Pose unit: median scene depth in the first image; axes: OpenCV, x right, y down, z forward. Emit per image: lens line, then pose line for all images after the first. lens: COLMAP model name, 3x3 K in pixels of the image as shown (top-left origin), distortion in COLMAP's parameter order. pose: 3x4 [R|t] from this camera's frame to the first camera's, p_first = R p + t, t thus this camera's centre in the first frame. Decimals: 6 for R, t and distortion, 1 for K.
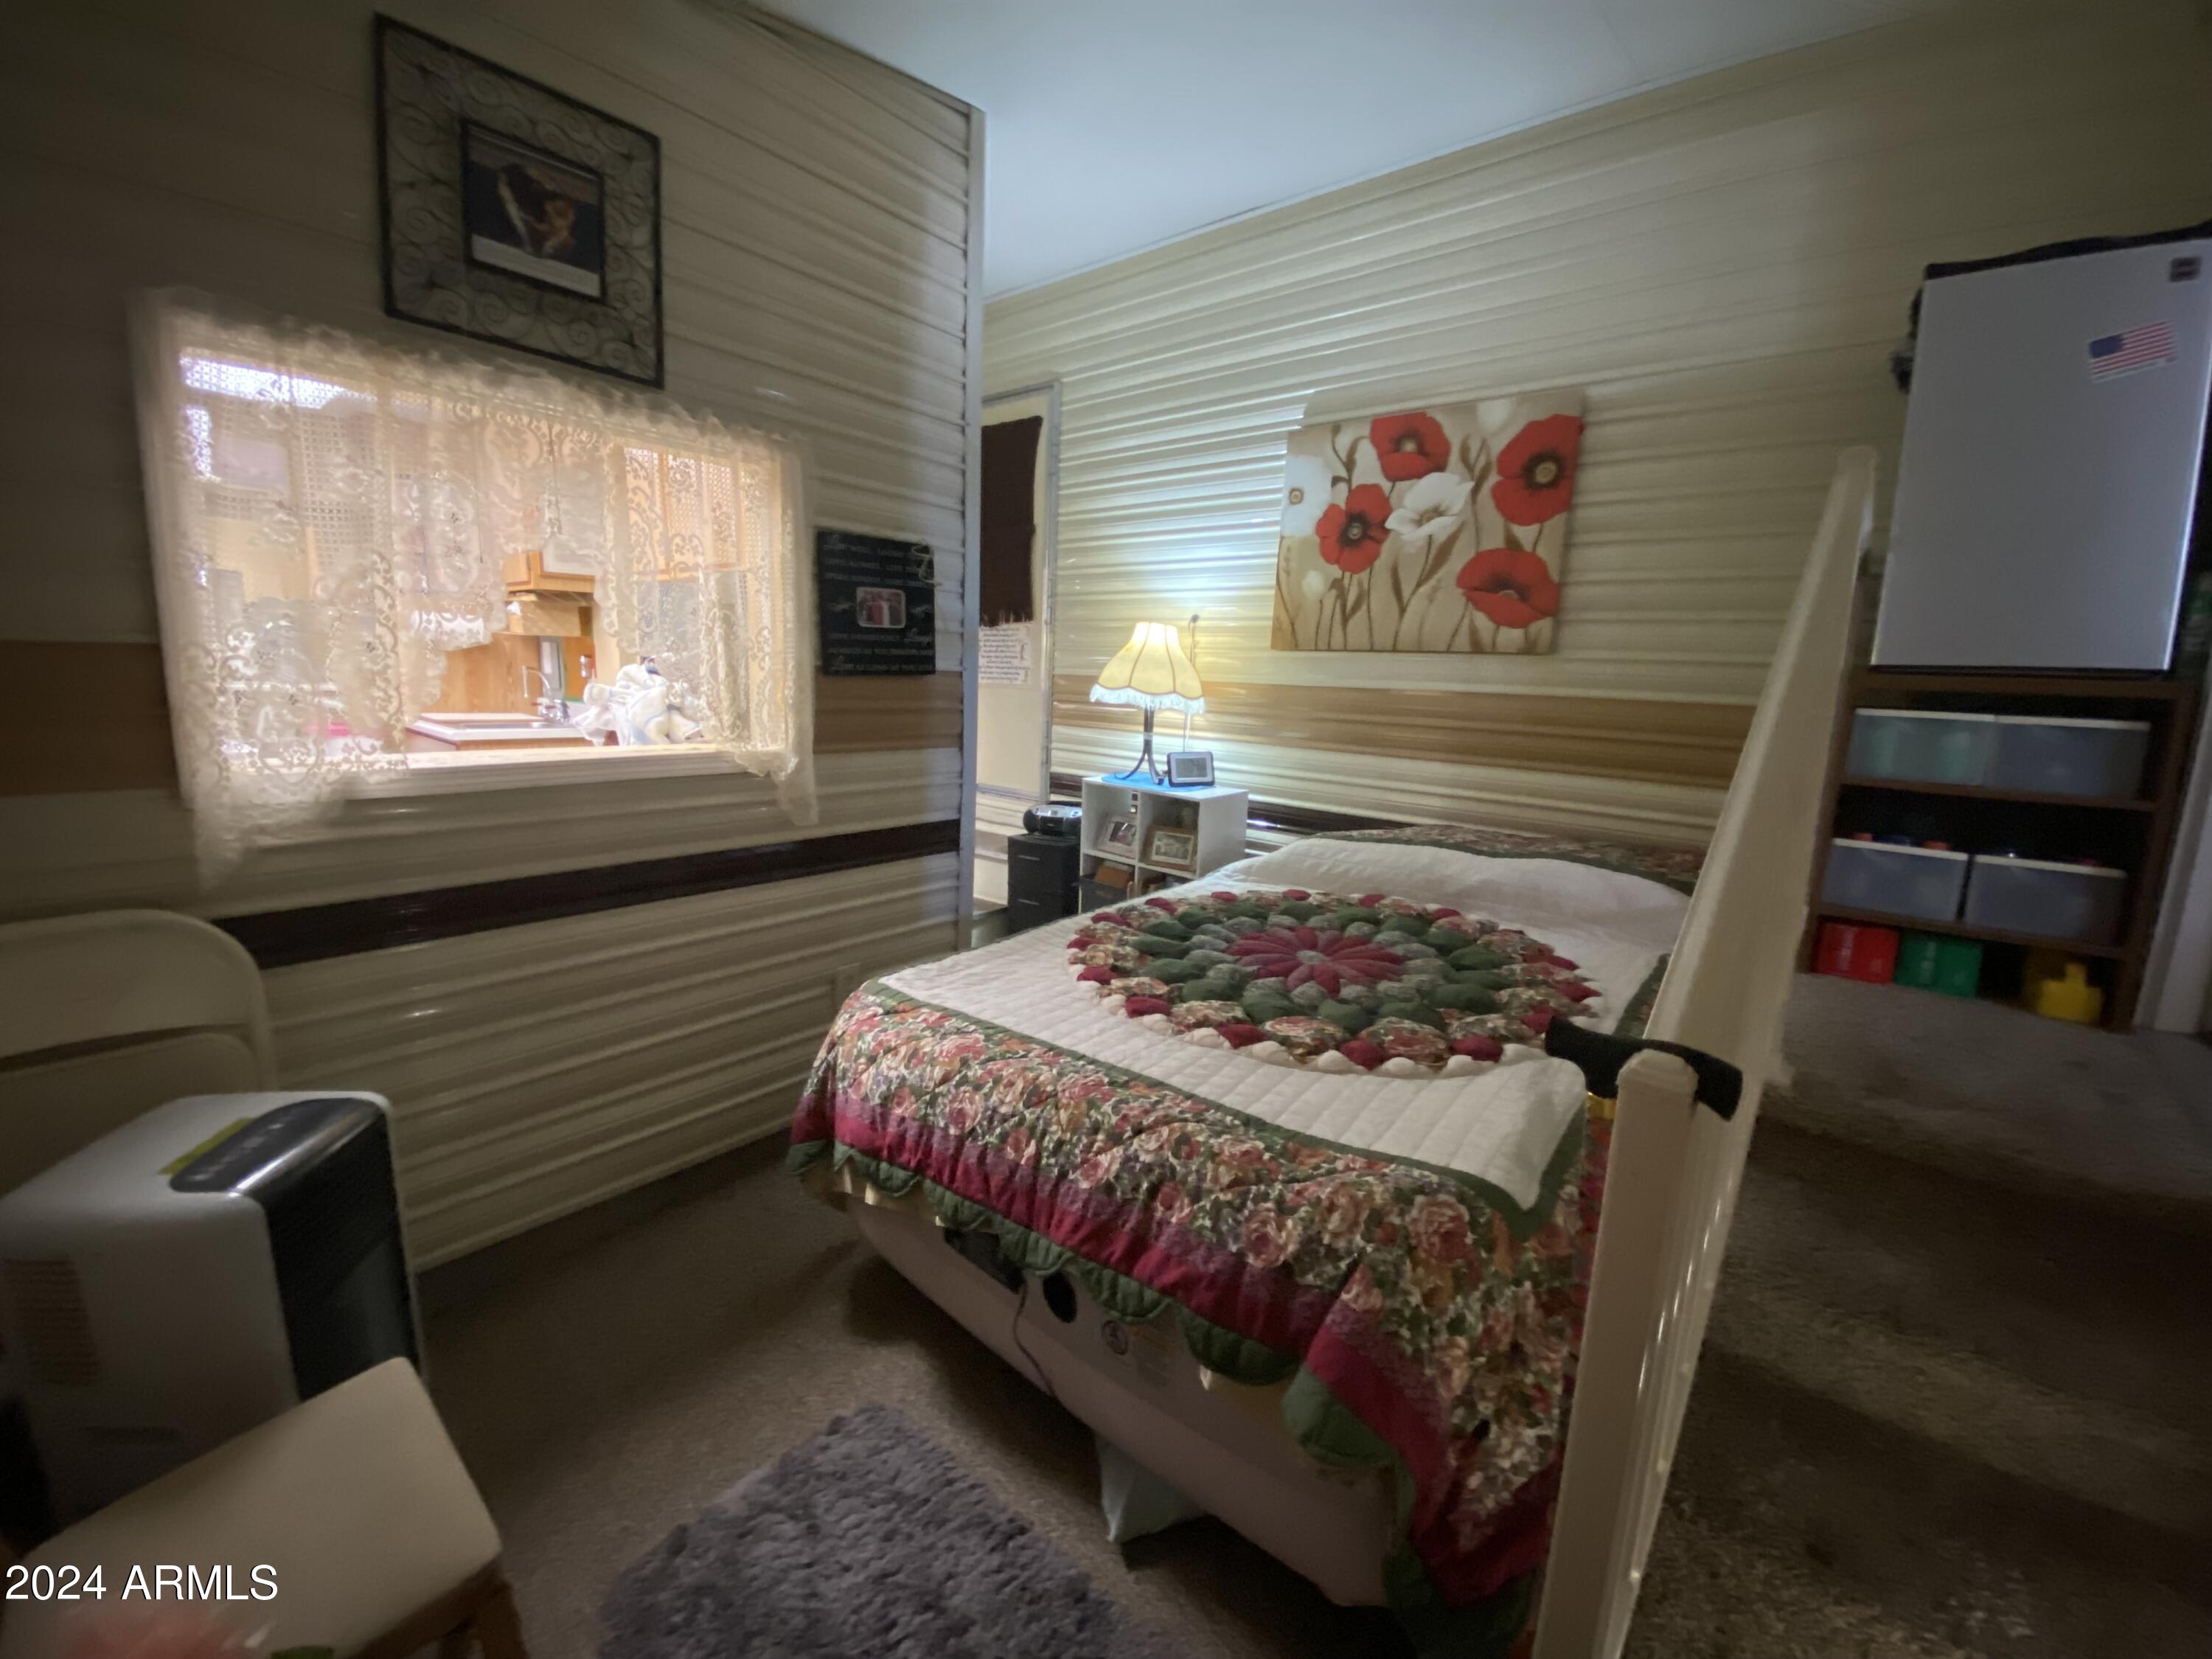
lens RADIAL K [[868.2, 0, 1105.9], [0, 868.2, 860.5], [0, 0, 1]] dist [-0.053264, -0.000107]
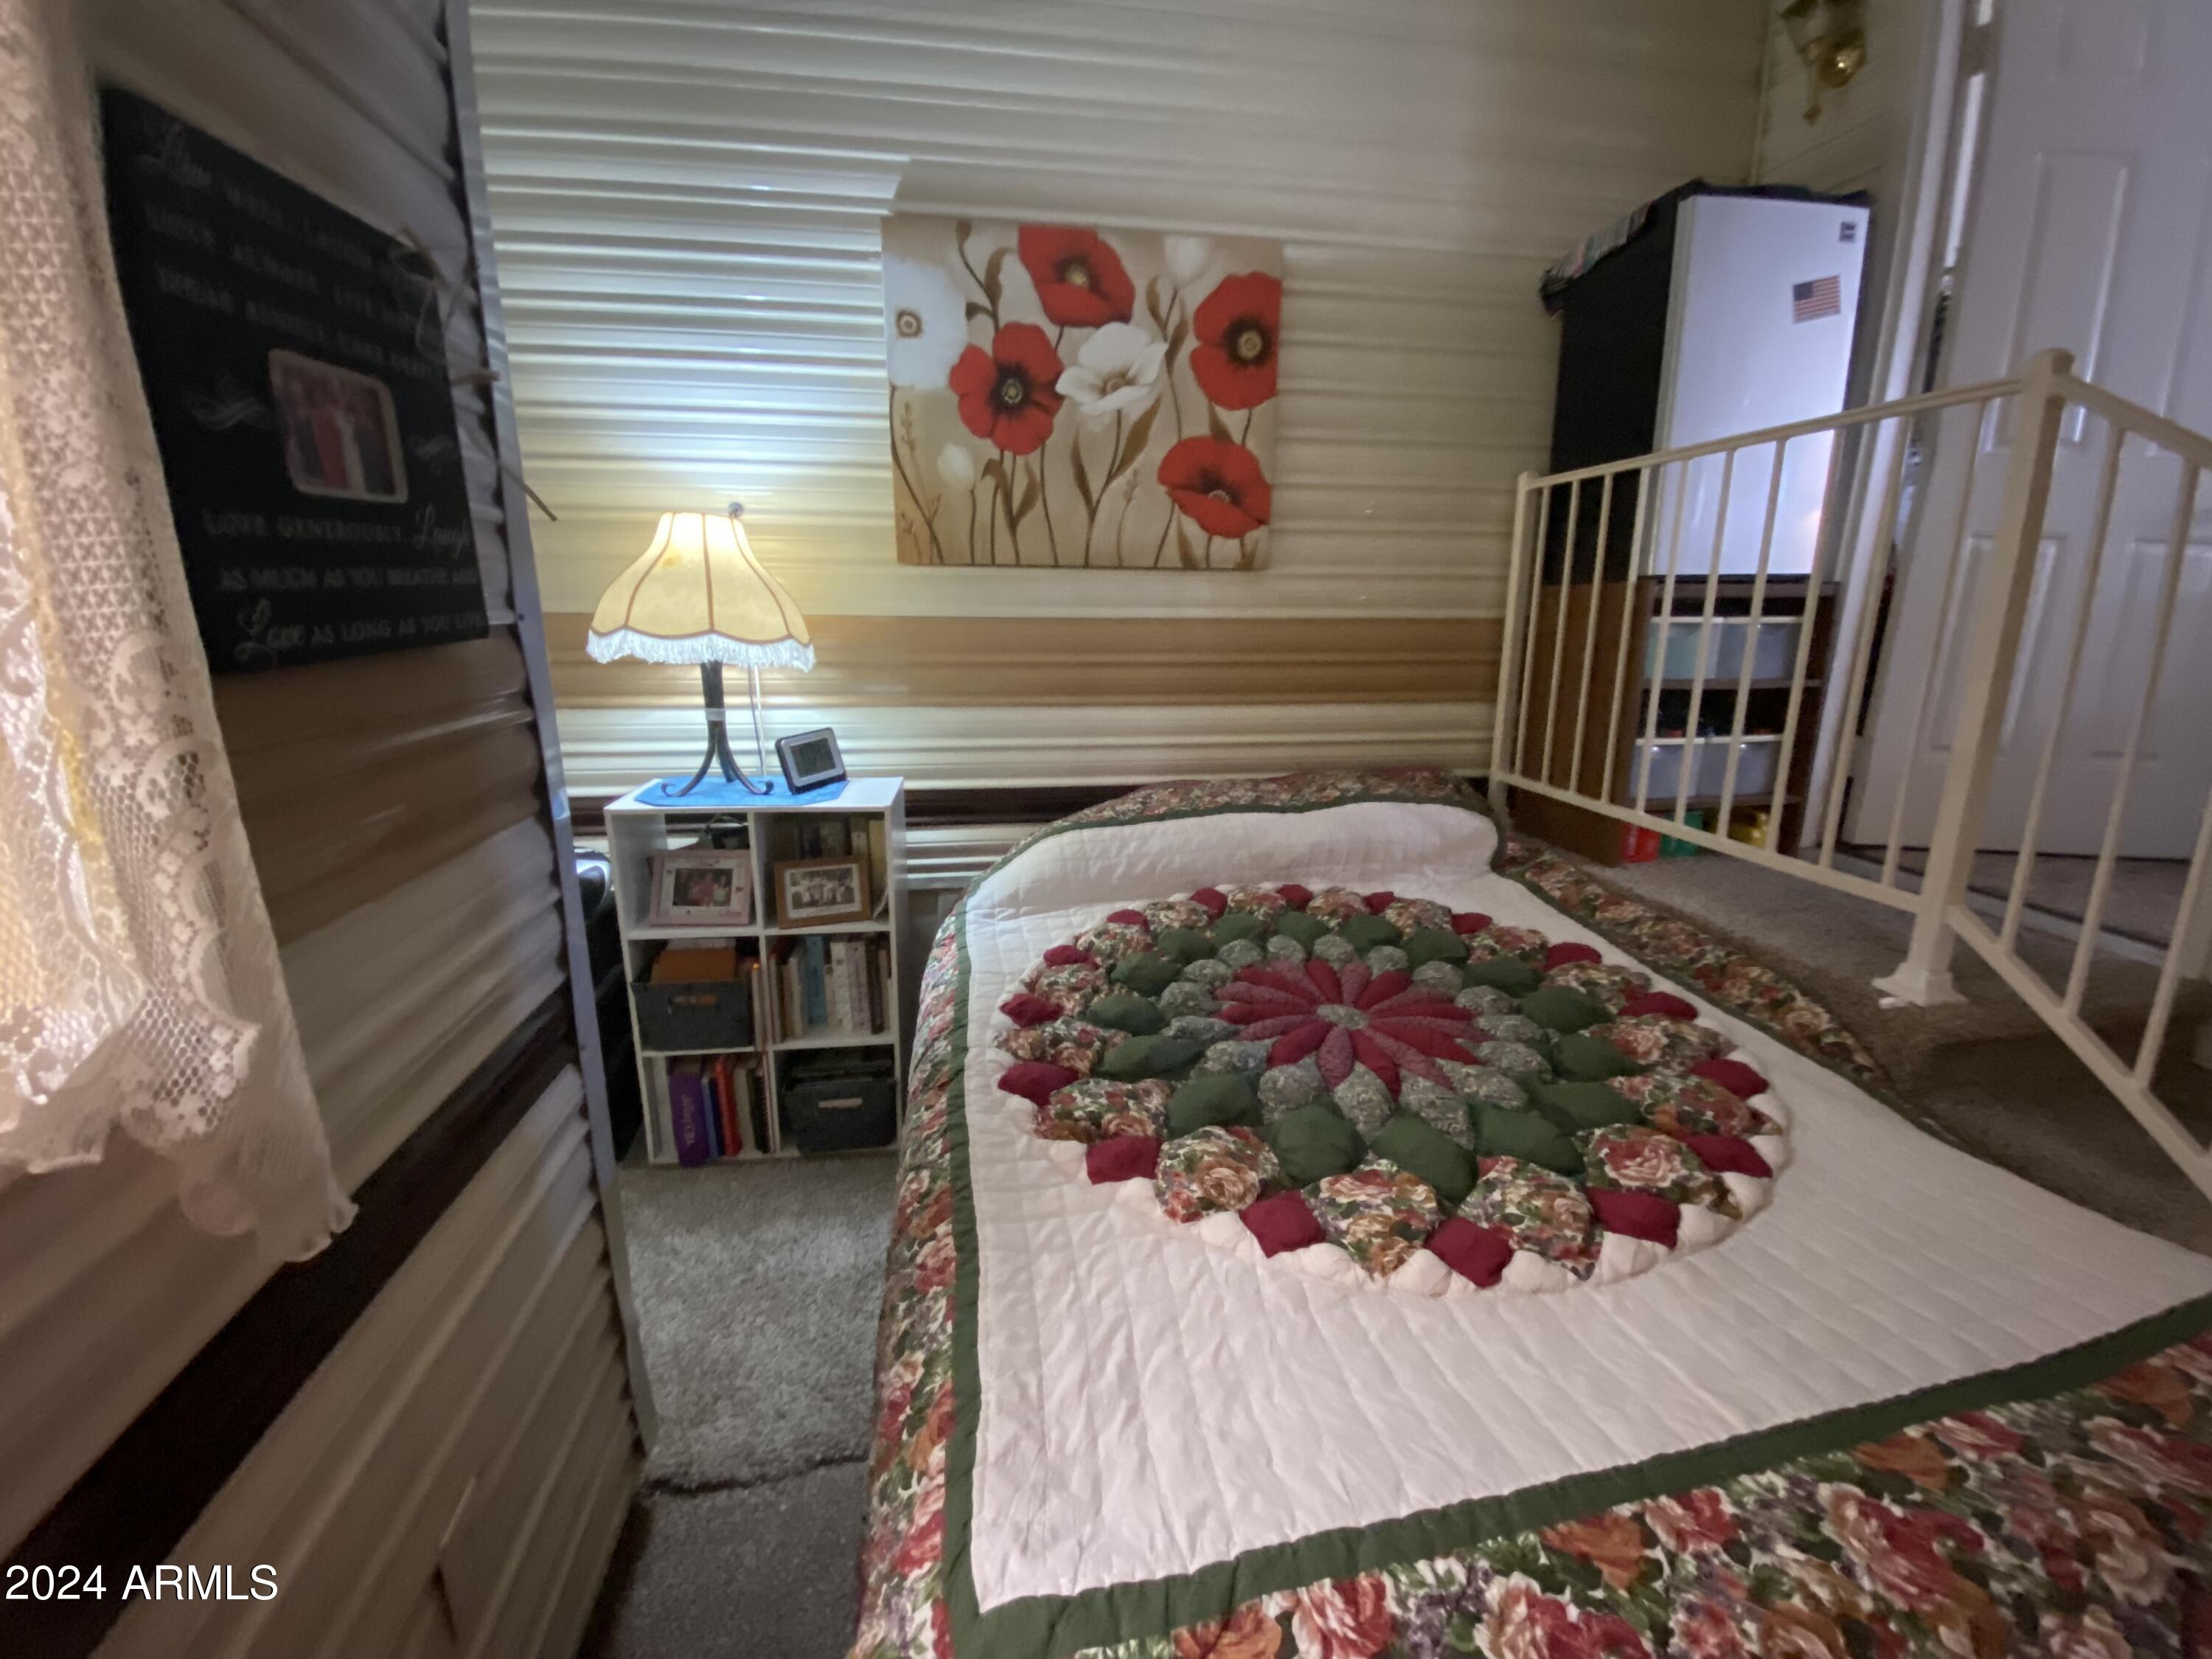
lens RADIAL K [[890.4, 0, 1106.0], [0, 890.4, 829.5], [0, 0, 1]] dist [0.001279, -0.013482]
pose [[0.652970, -0.213658, 0.726623, -0.275024], [0.169365, 0.976281, 0.134871, -0.122703], [-0.738205, 0.034997, 0.673668, 0.478464]]
